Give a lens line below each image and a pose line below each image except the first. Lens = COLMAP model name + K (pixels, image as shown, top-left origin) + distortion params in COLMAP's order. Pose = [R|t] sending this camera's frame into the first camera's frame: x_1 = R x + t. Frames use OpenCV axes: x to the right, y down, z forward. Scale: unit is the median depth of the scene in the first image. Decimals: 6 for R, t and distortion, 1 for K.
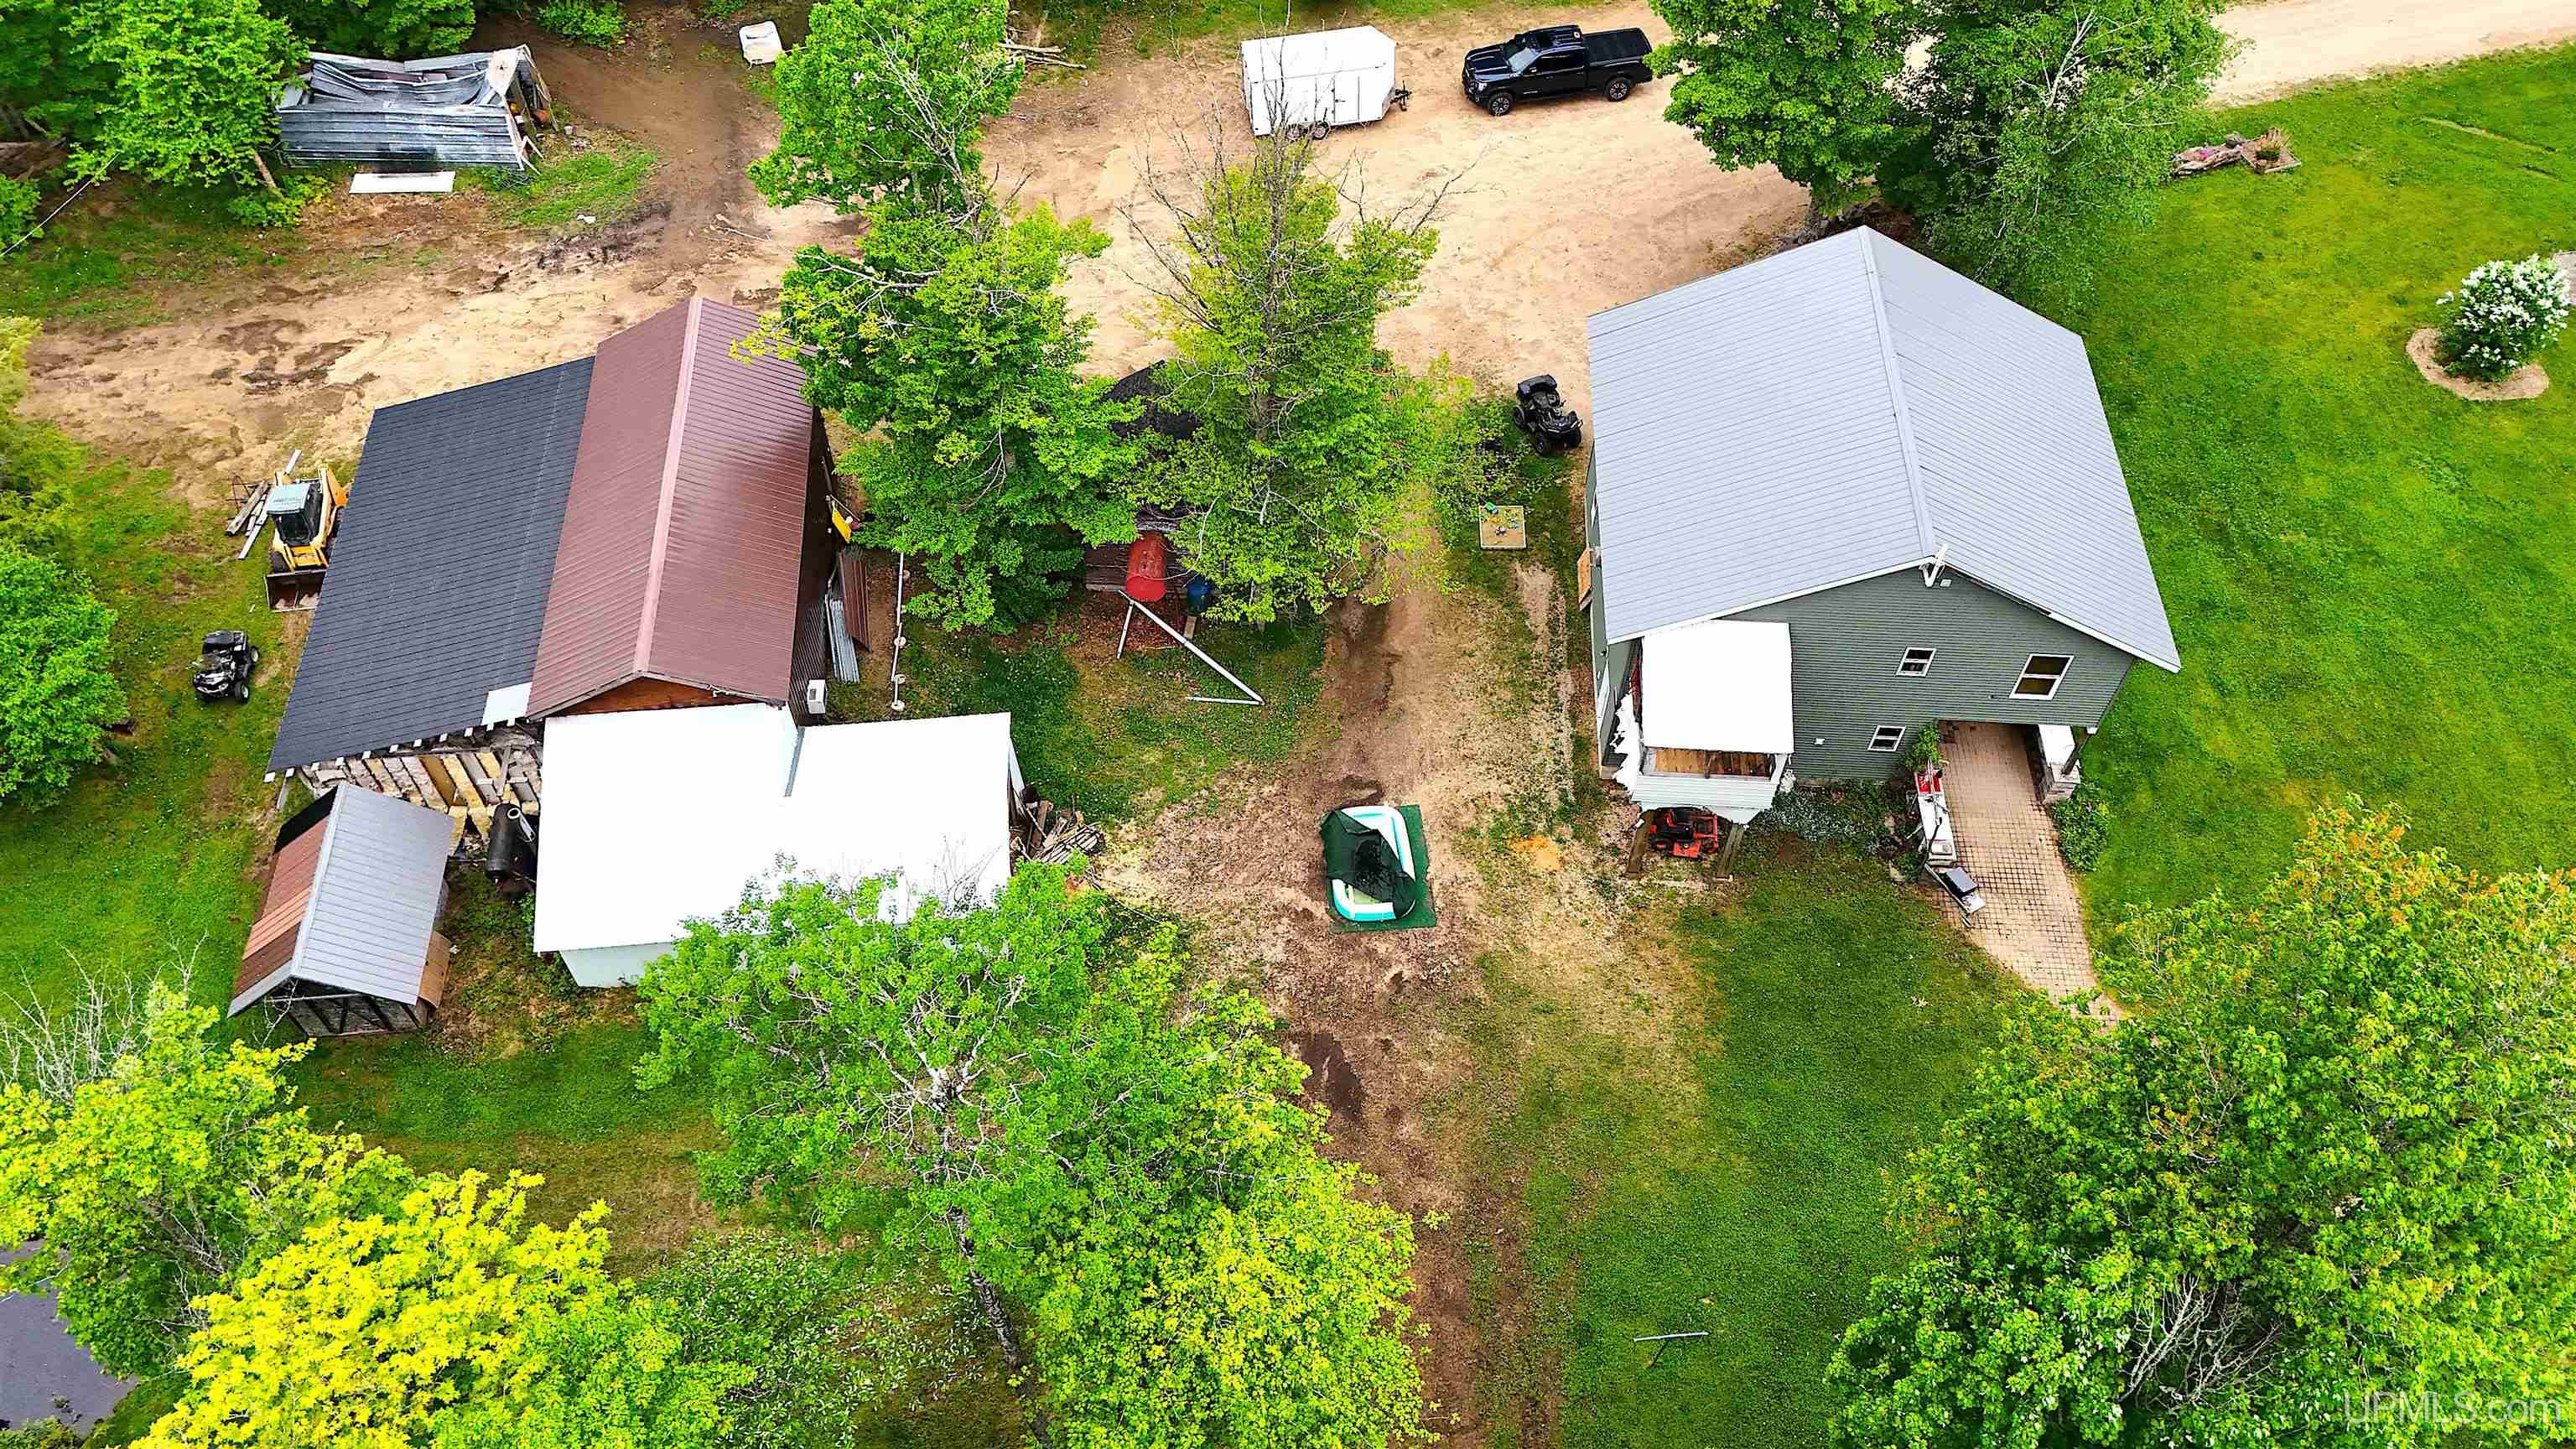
lens RADIAL K [[1901.2, 0, 1287.2], [0, 1901.2, 729.2], [0, 0, 1]] dist [0.074591, -0.069523]
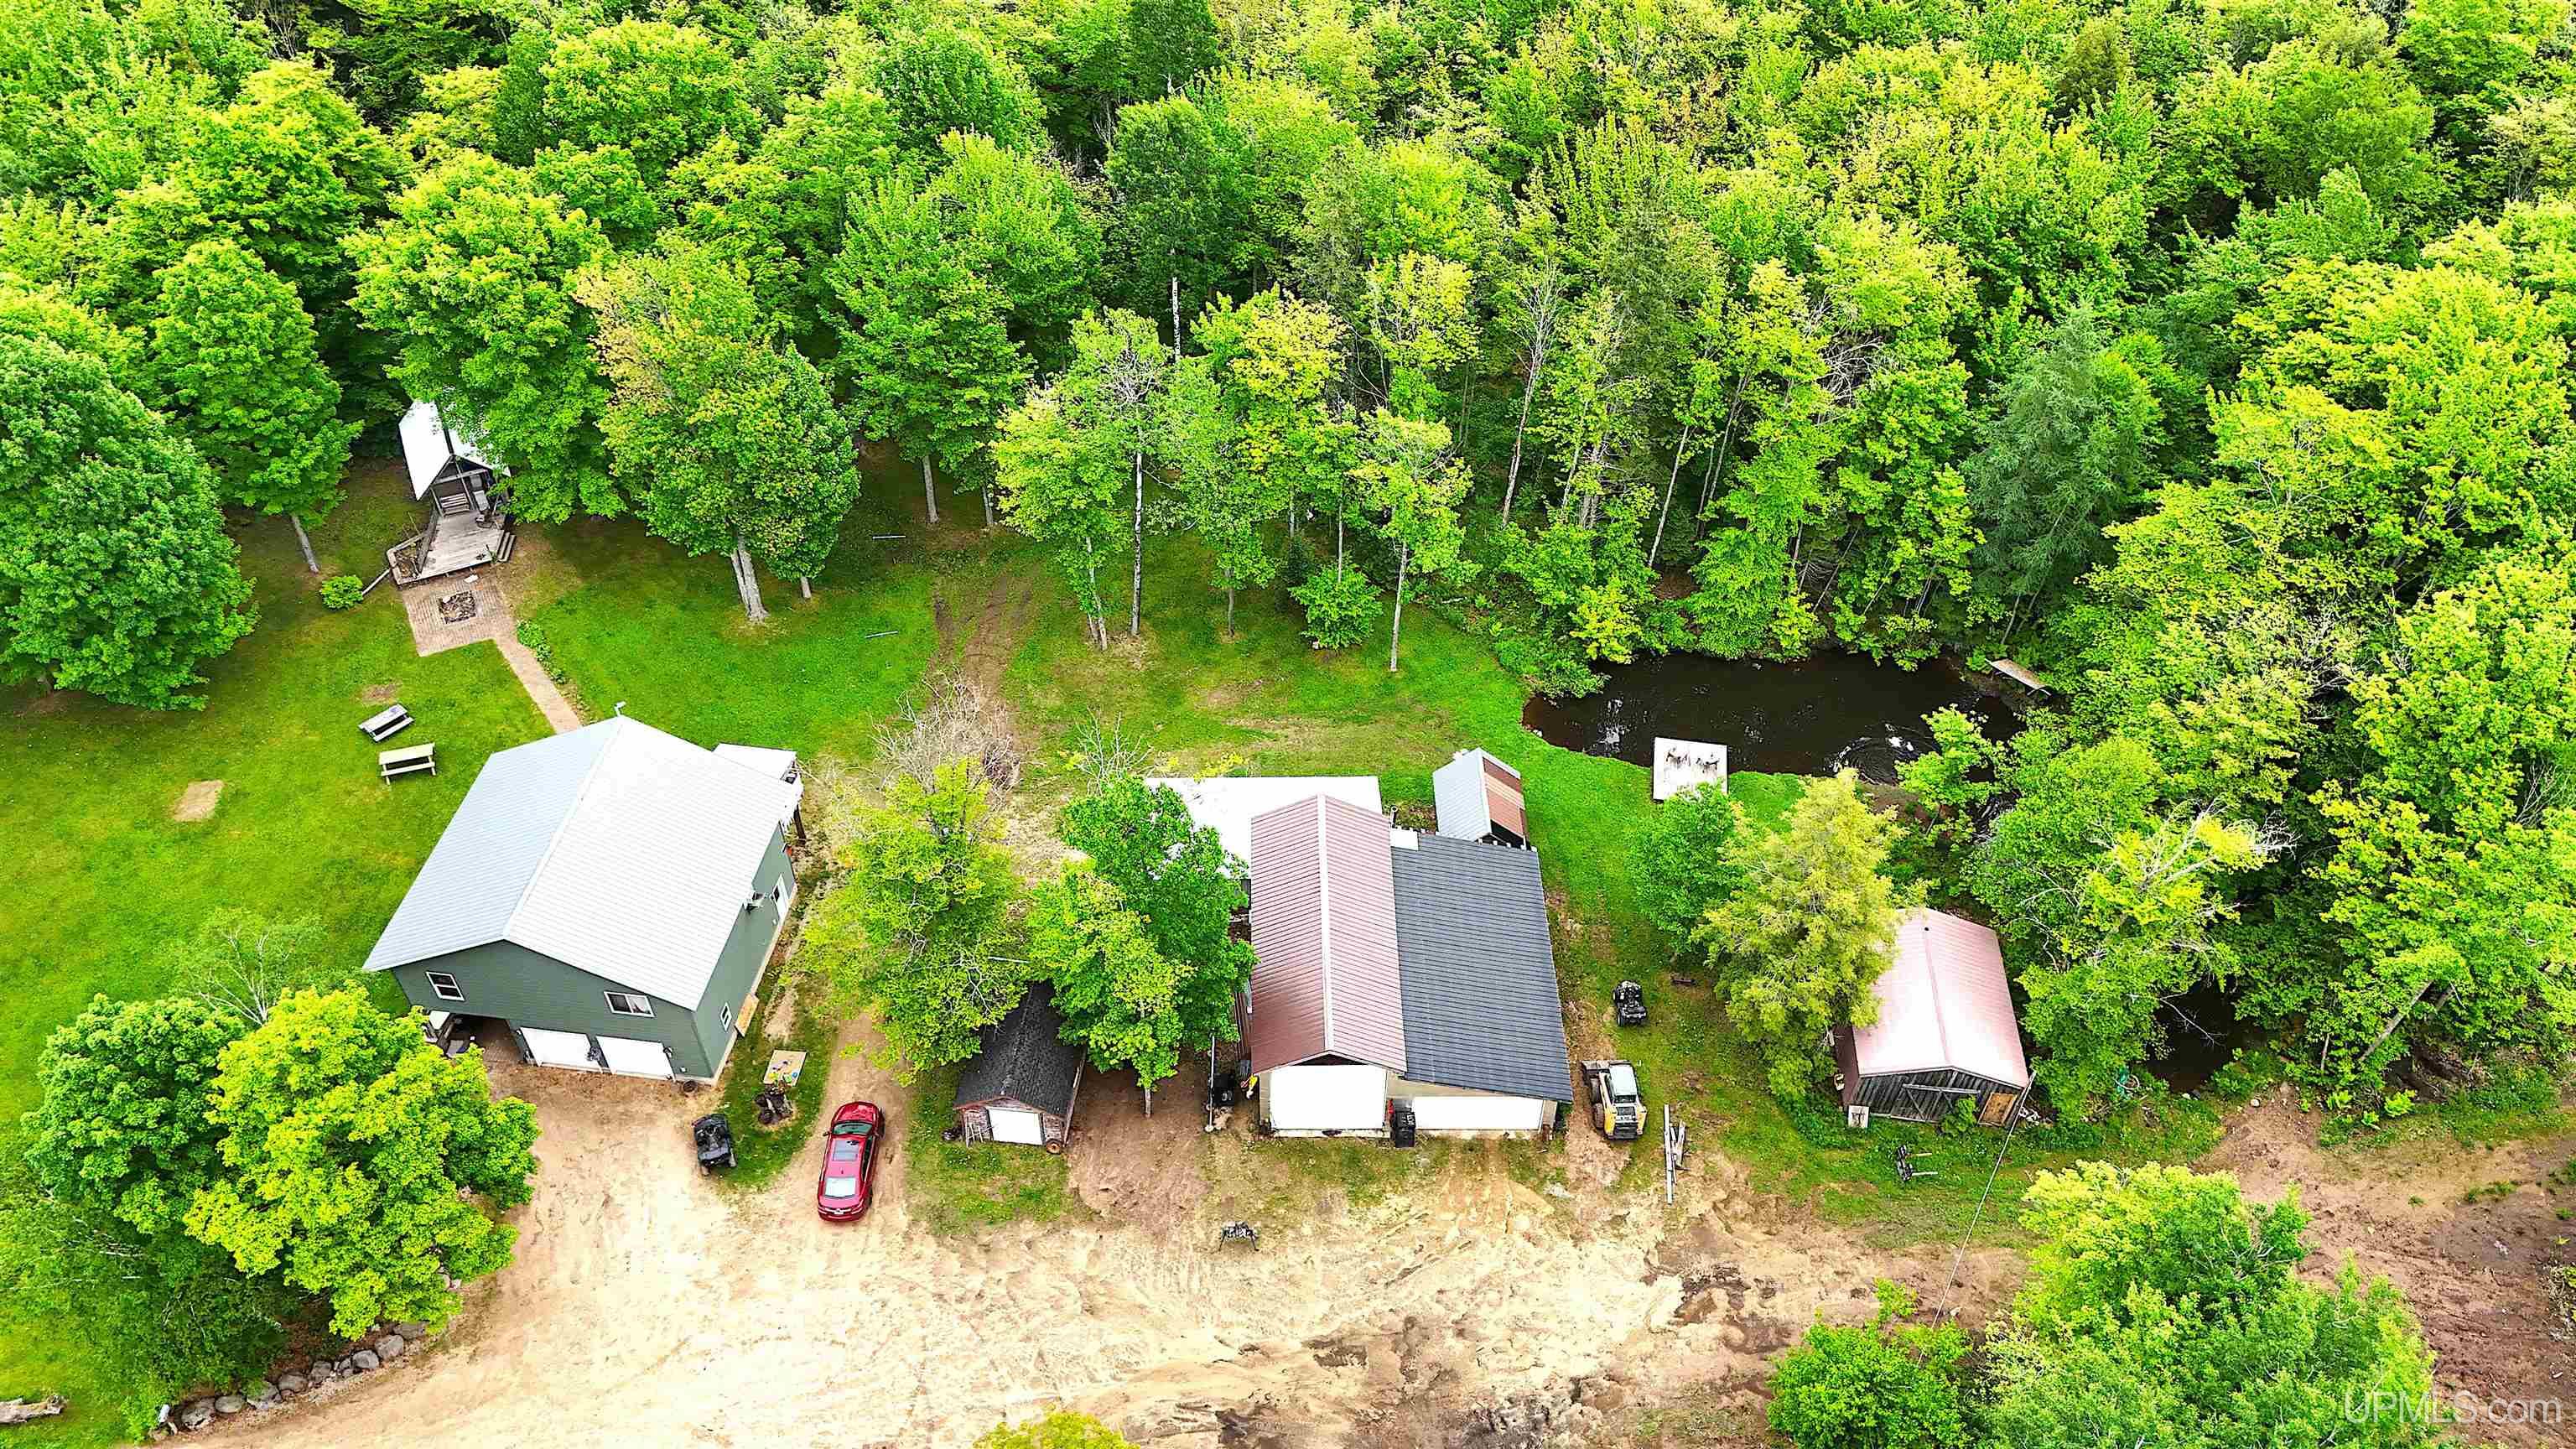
lens RADIAL K [[1901.2, 0, 1299.3], [0, 1901.2, 737.7], [0, 0, 1]] dist [0.074591, -0.069523]
pose [[-0.997011, -0.069809, 0.033105, -0.274886], [0.041431, -0.121415, 0.991737, -1.364908], [-0.065213, 0.990144, 0.123944, 0.528356]]
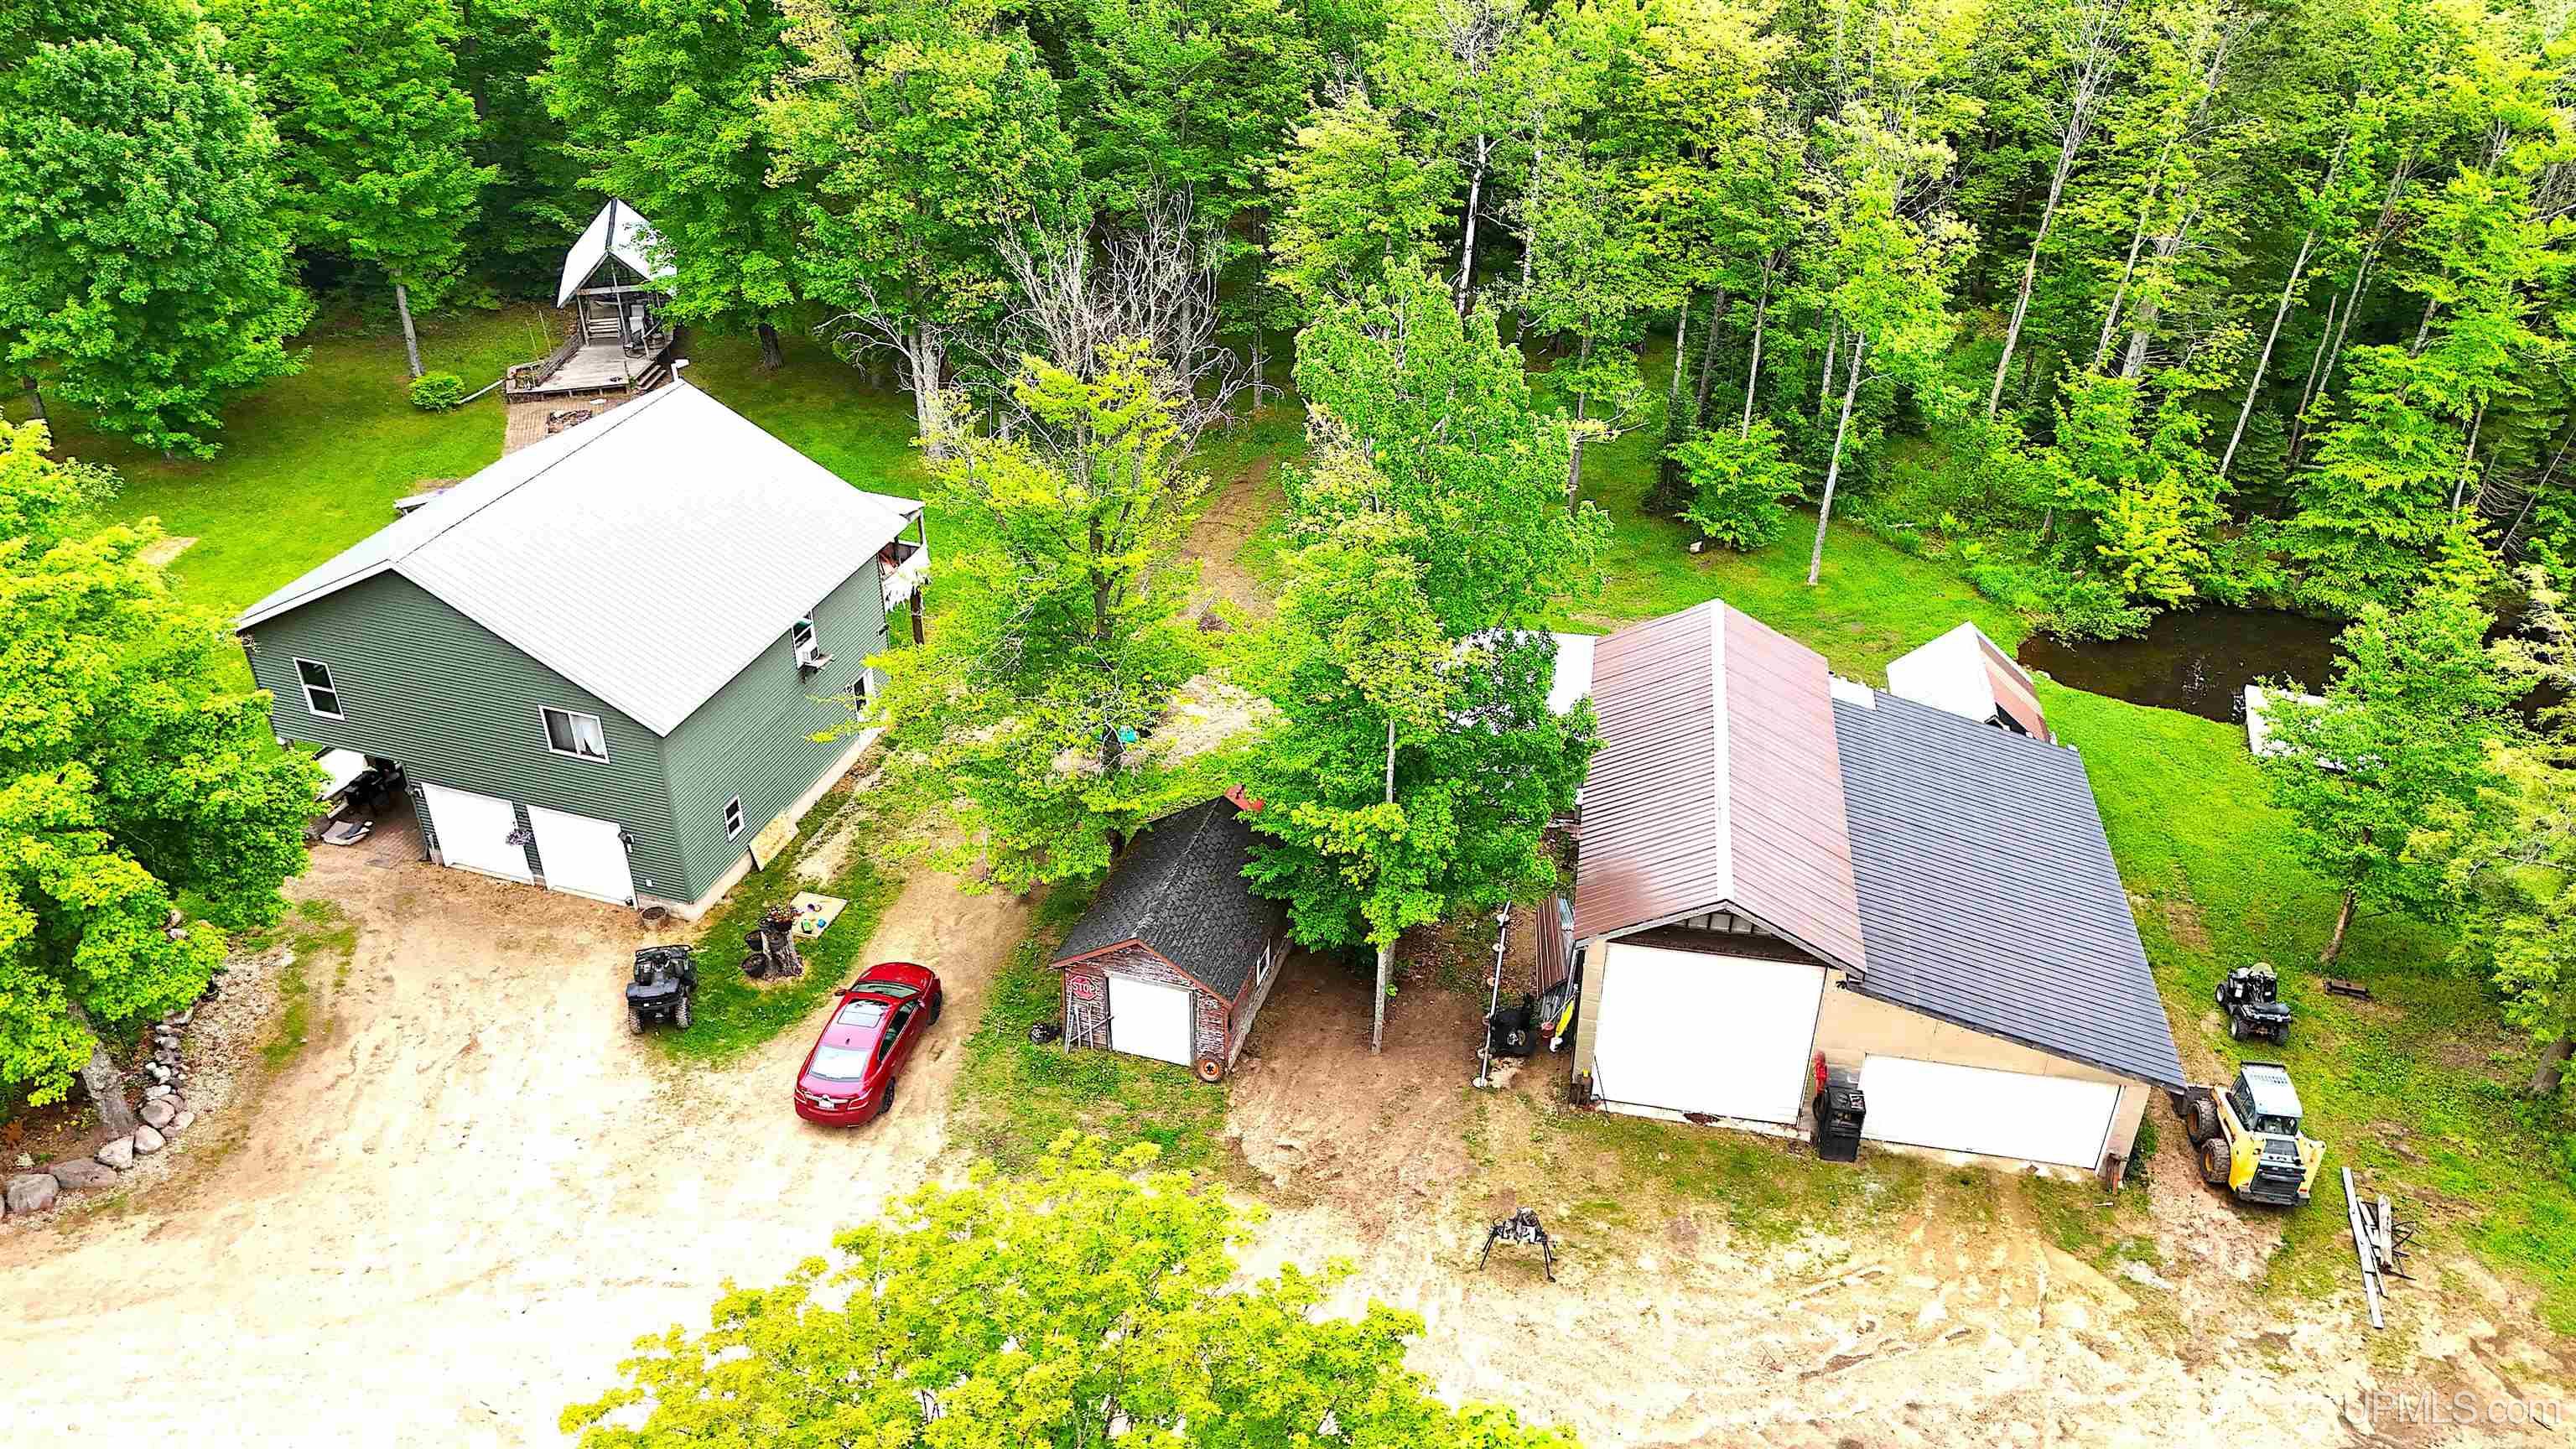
lens RADIAL K [[1901.2, 0, 1293.6], [0, 1901.2, 734.7], [0, 0, 1]] dist [0.074591, -0.069523]
pose [[-0.965404, -0.154560, 0.210016, -0.253448], [0.192657, 0.119978, 0.973904, -0.864164], [-0.175724, 0.980671, -0.086050, 0.898165]]
